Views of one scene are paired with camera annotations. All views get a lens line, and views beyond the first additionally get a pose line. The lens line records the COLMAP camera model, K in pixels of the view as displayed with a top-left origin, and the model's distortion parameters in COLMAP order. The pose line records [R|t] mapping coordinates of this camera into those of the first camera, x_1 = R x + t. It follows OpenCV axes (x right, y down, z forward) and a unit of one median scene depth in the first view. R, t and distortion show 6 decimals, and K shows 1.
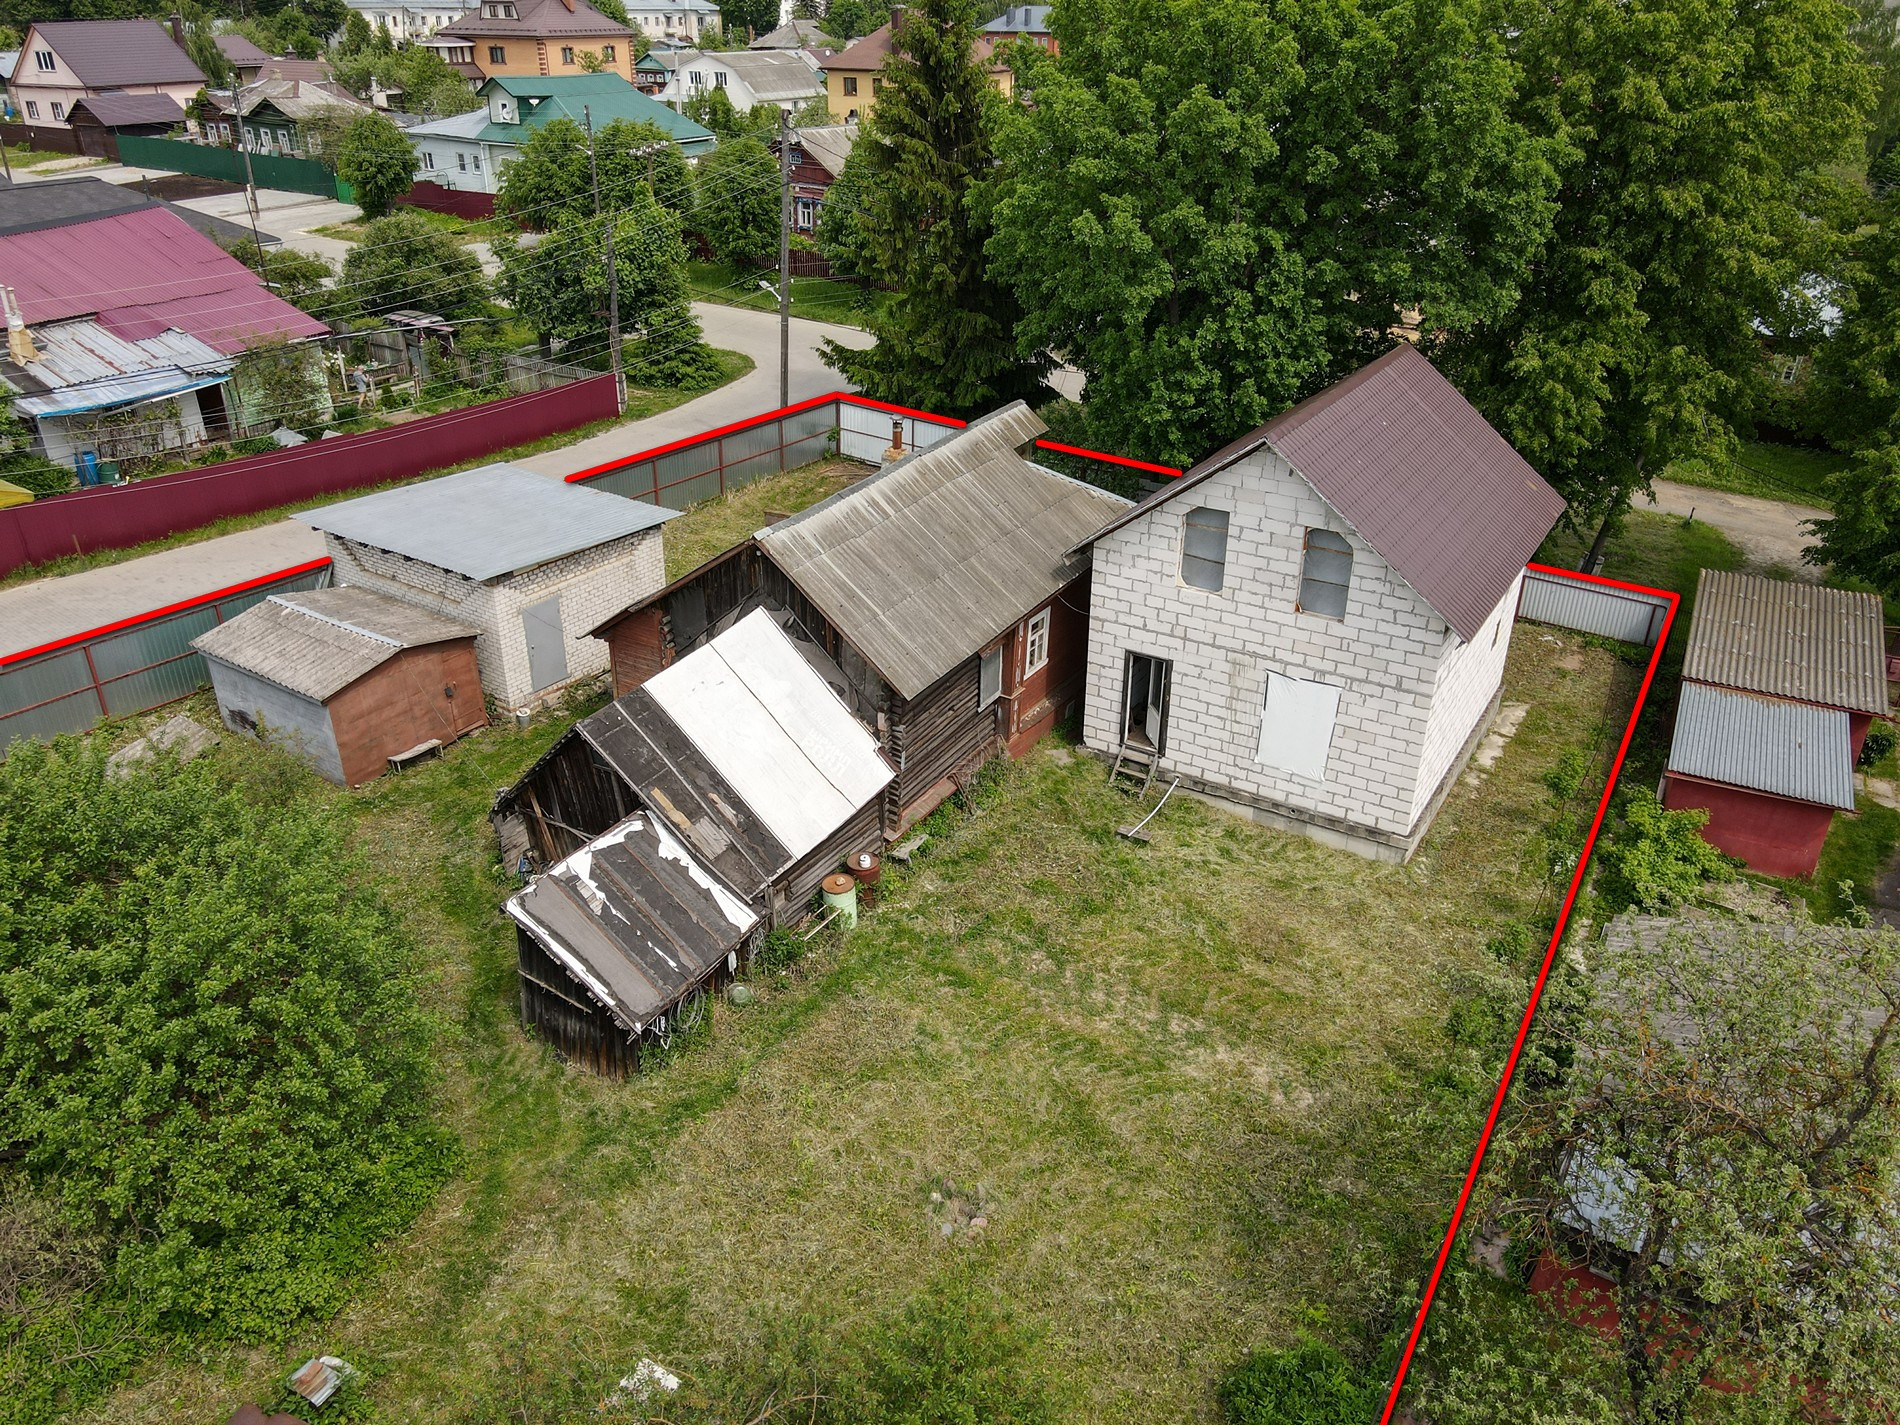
lens RADIAL K [[1396.6, 0, 948.3], [0, 1396.6, 726.2], [0, 0, 1]] dist [-0.018020, 0.059969]
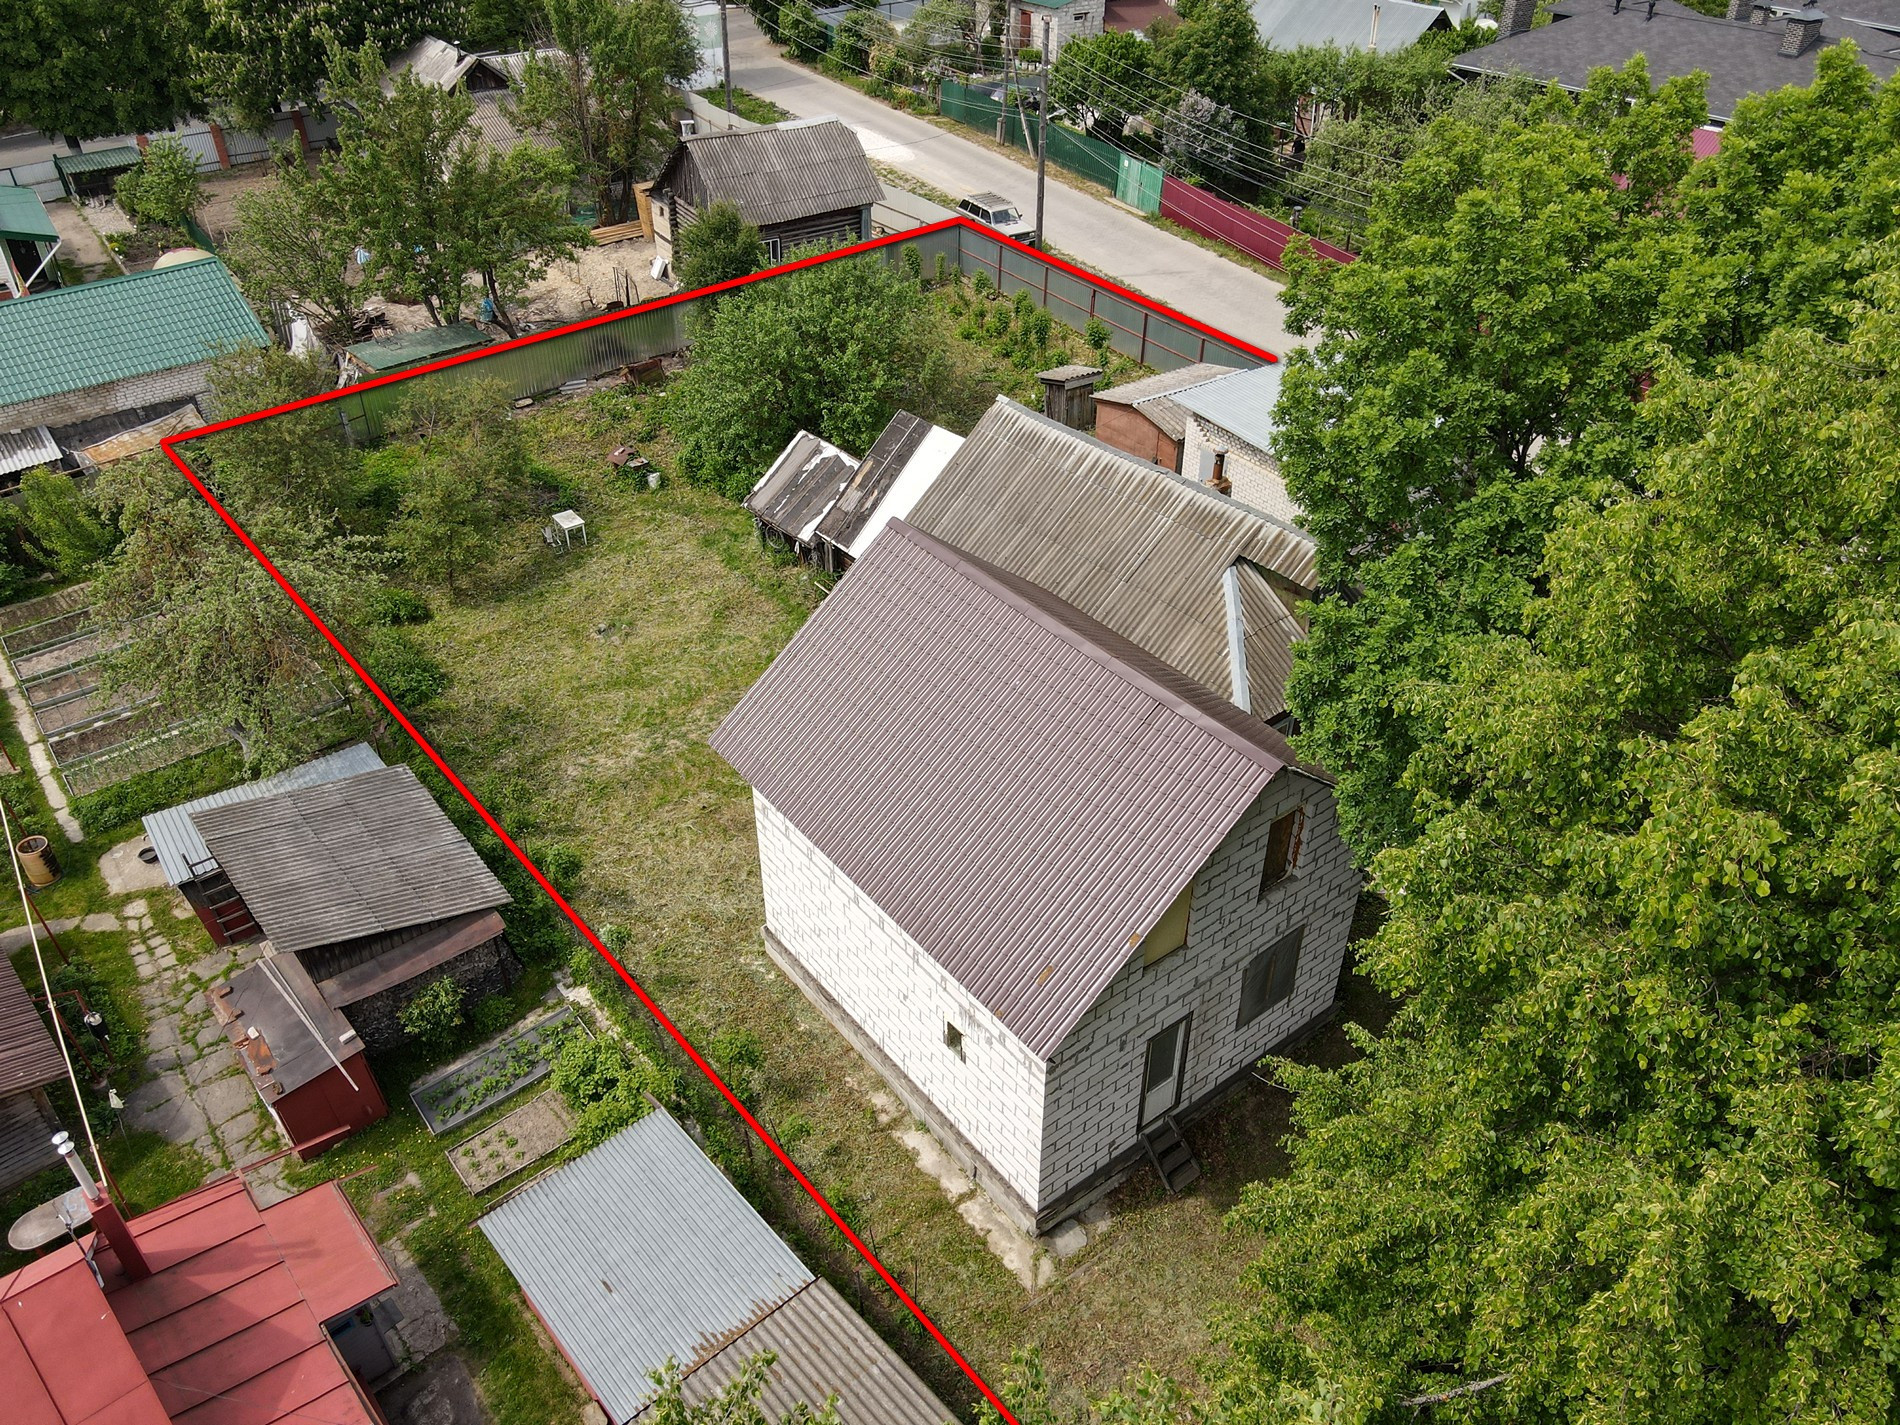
lens RADIAL K [[1396.6, 0, 948.3], [0, 1396.6, 726.2], [0, 0, 1]] dist [-0.018020, 0.059969]
pose [[-0.353681, 0.547713, -0.758235, 0.873776], [-0.434719, 0.621509, 0.651725, -0.649569], [0.828208, 0.560122, 0.018285, 0.921142]]
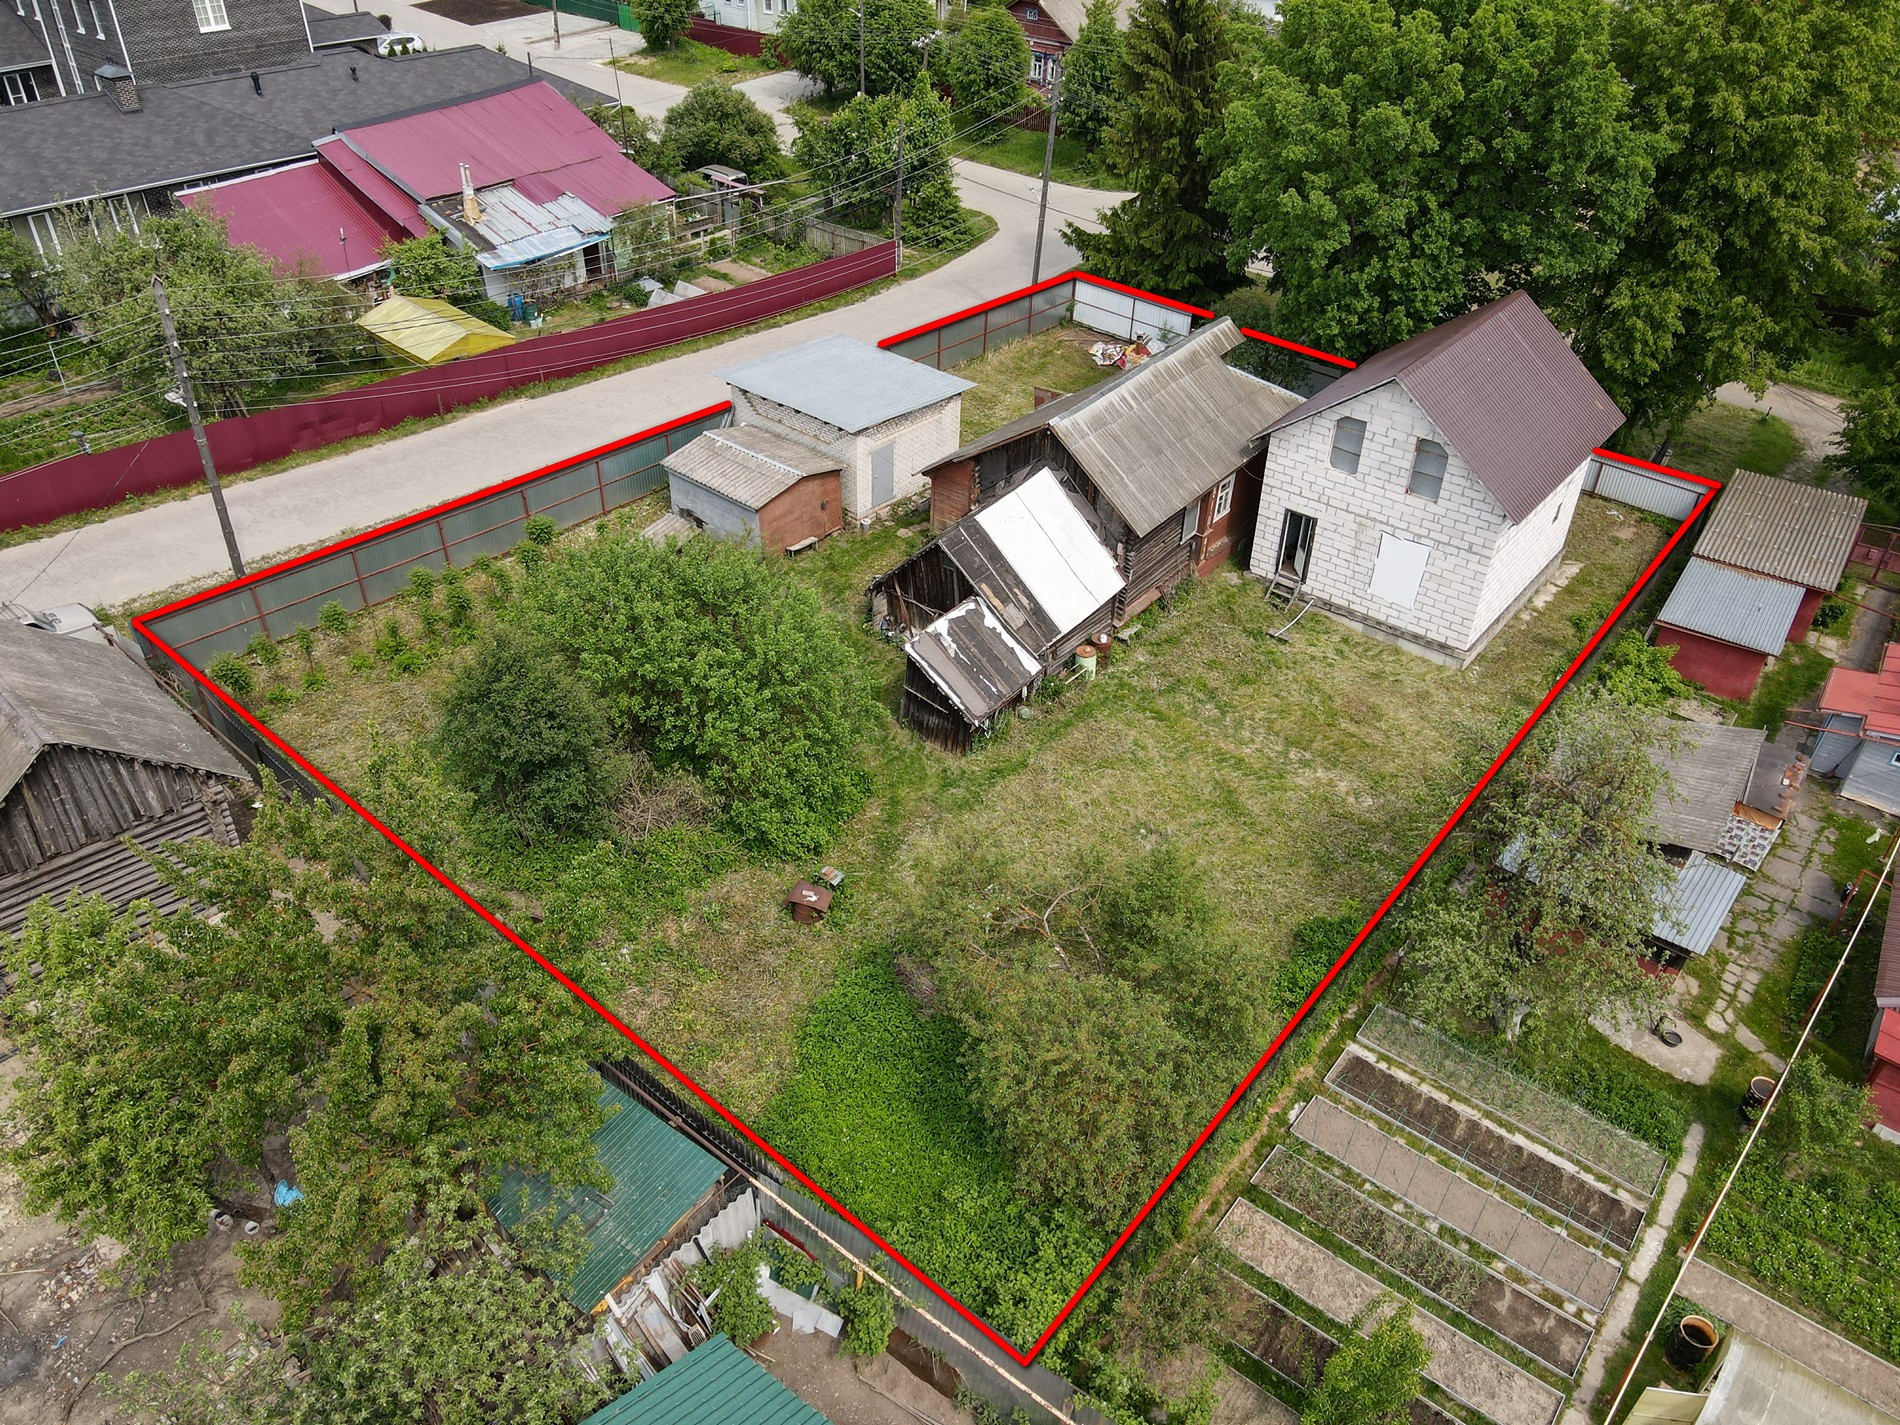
lens RADIAL K [[1396.6, 0, 948.3], [0, 1396.6, 726.2], [0, 0, 1]] dist [-0.018020, 0.059969]
pose [[0.992298, 0.082660, -0.092266, -0.065784], [-0.067964, 0.985981, 0.152390, -0.027663], [0.103569, -0.144946, 0.984004, -0.475599]]
